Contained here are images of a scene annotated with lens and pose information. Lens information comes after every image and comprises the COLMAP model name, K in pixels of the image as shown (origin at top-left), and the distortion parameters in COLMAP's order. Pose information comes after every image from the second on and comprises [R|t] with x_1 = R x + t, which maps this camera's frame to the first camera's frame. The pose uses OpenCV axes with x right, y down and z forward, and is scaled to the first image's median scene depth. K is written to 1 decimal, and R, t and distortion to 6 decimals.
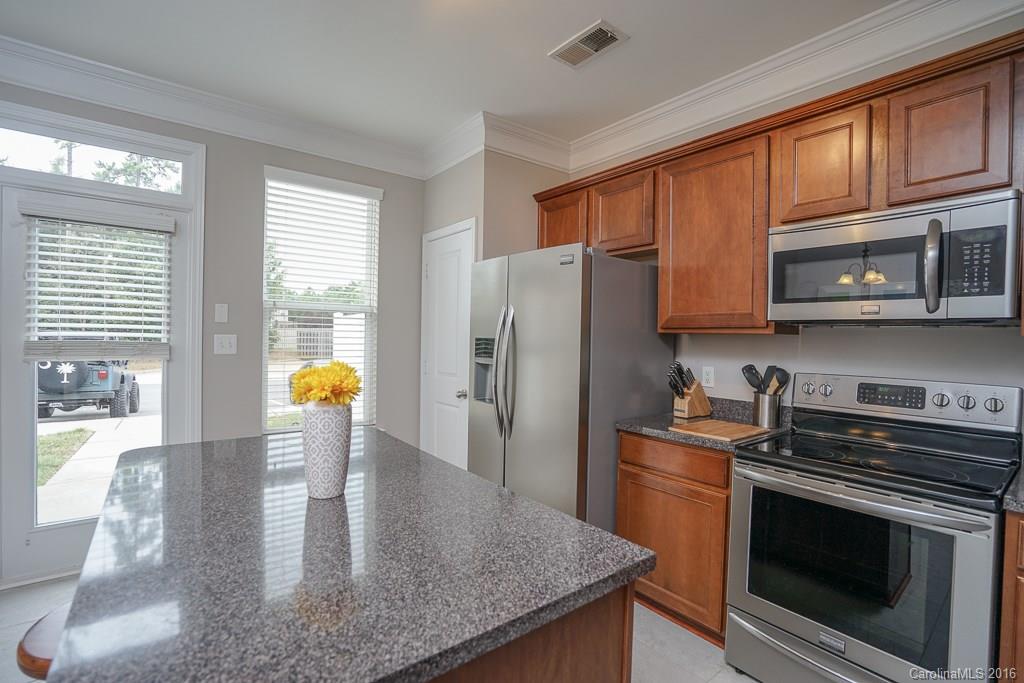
lens RADIAL K [[473.5, 0, 512.0], [0, 473.5, 341.5], [0, 0, 1]] dist [-0.042318, 0.012127]
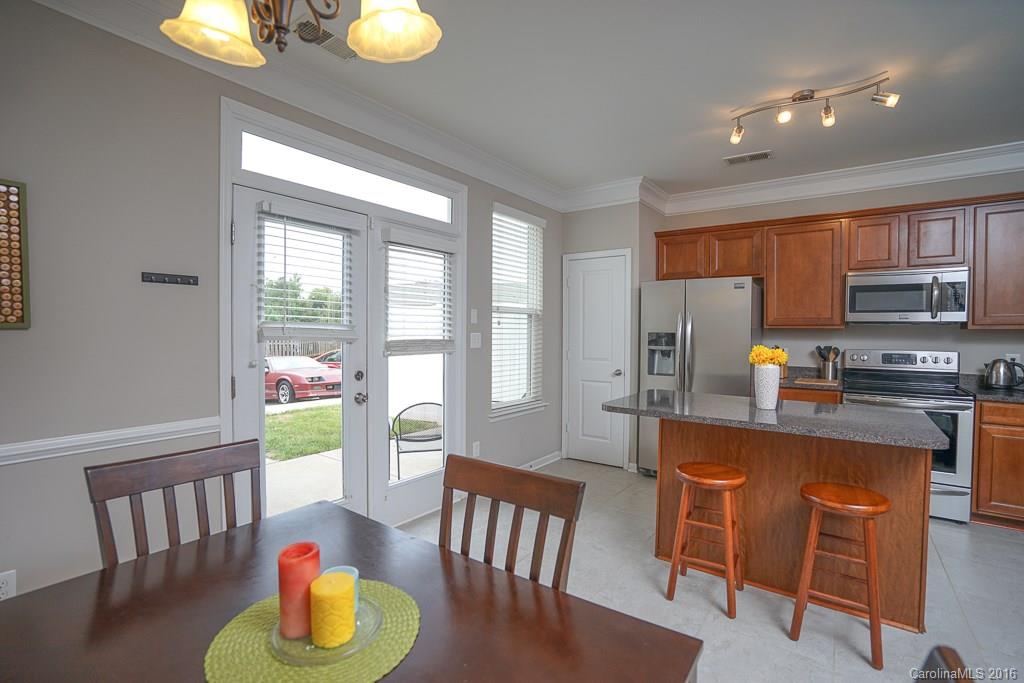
lens RADIAL K [[473.5, 0, 512.0], [0, 473.5, 341.5], [0, 0, 1]] dist [-0.042318, 0.012127]
pose [[0.958322, -0.018199, 0.285109, -1.312585], [0.013952, 0.999759, 0.016922, -0.015462], [-0.285348, -0.012239, 0.958346, -0.424659]]
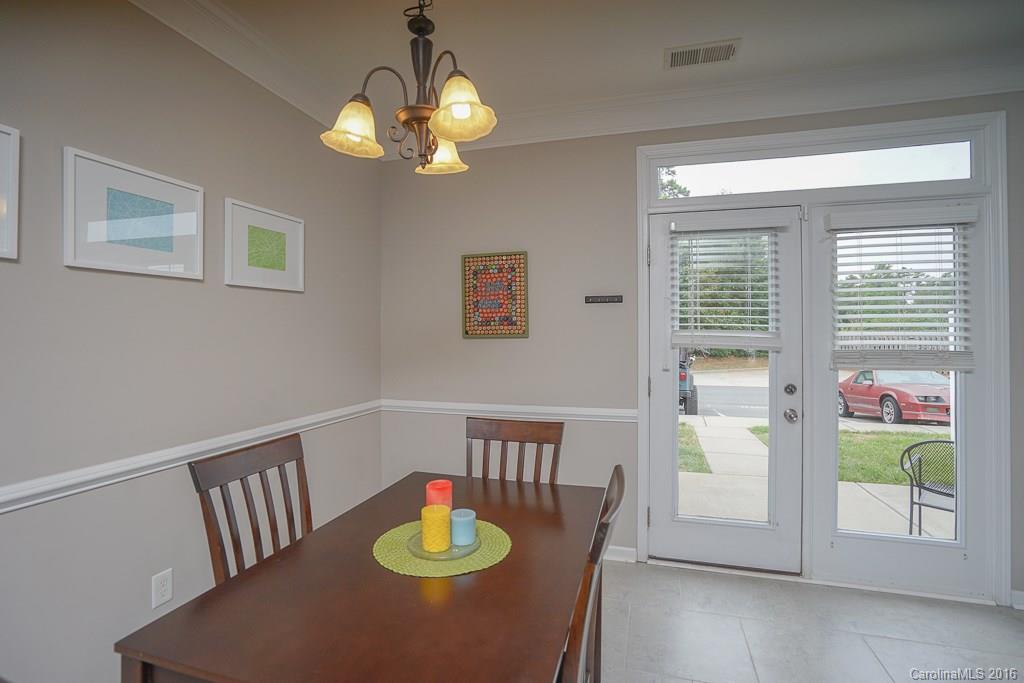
lens RADIAL K [[473.5, 0, 512.0], [0, 473.5, 341.5], [0, 0, 1]] dist [-0.042318, 0.012127]
pose [[0.609623, -0.011123, -0.792613, -0.793100], [0.001487, 0.999916, -0.012889, -0.006149], [0.792690, 0.006679, 0.609589, -0.274680]]
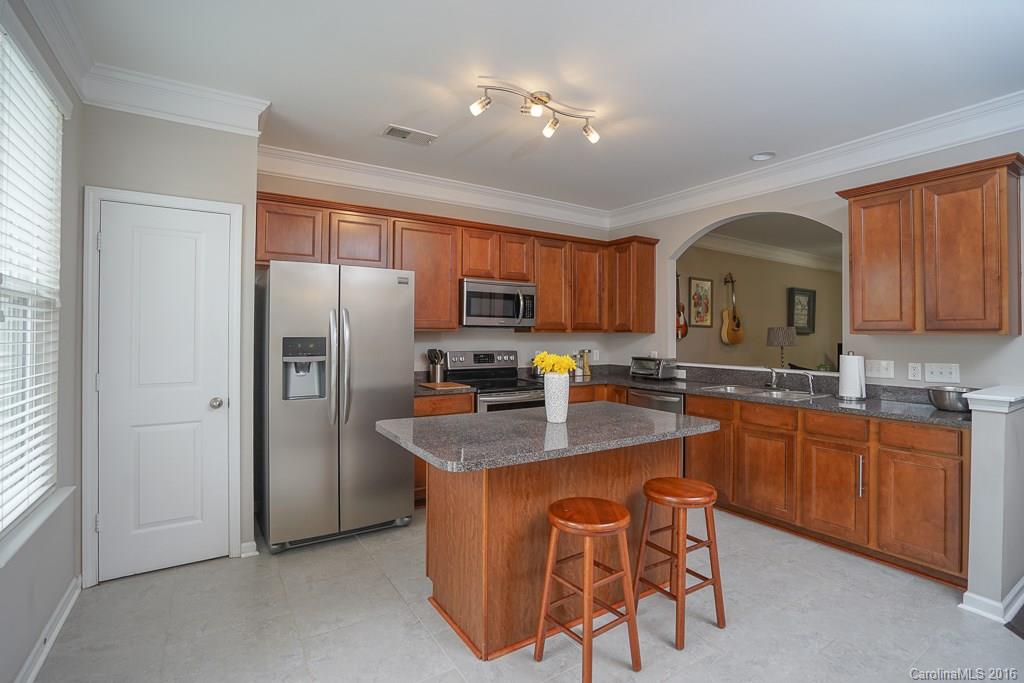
lens RADIAL K [[482.9, 0, 516.9], [0, 482.9, 323.9], [0, 0, 1]] dist [-0.062354, 0.024685]
pose [[0.079630, 0.005268, 0.996811, -1.491650], [0.008386, 0.999947, -0.005955, -0.037196], [-0.996789, 0.008833, 0.079582, 0.632329]]
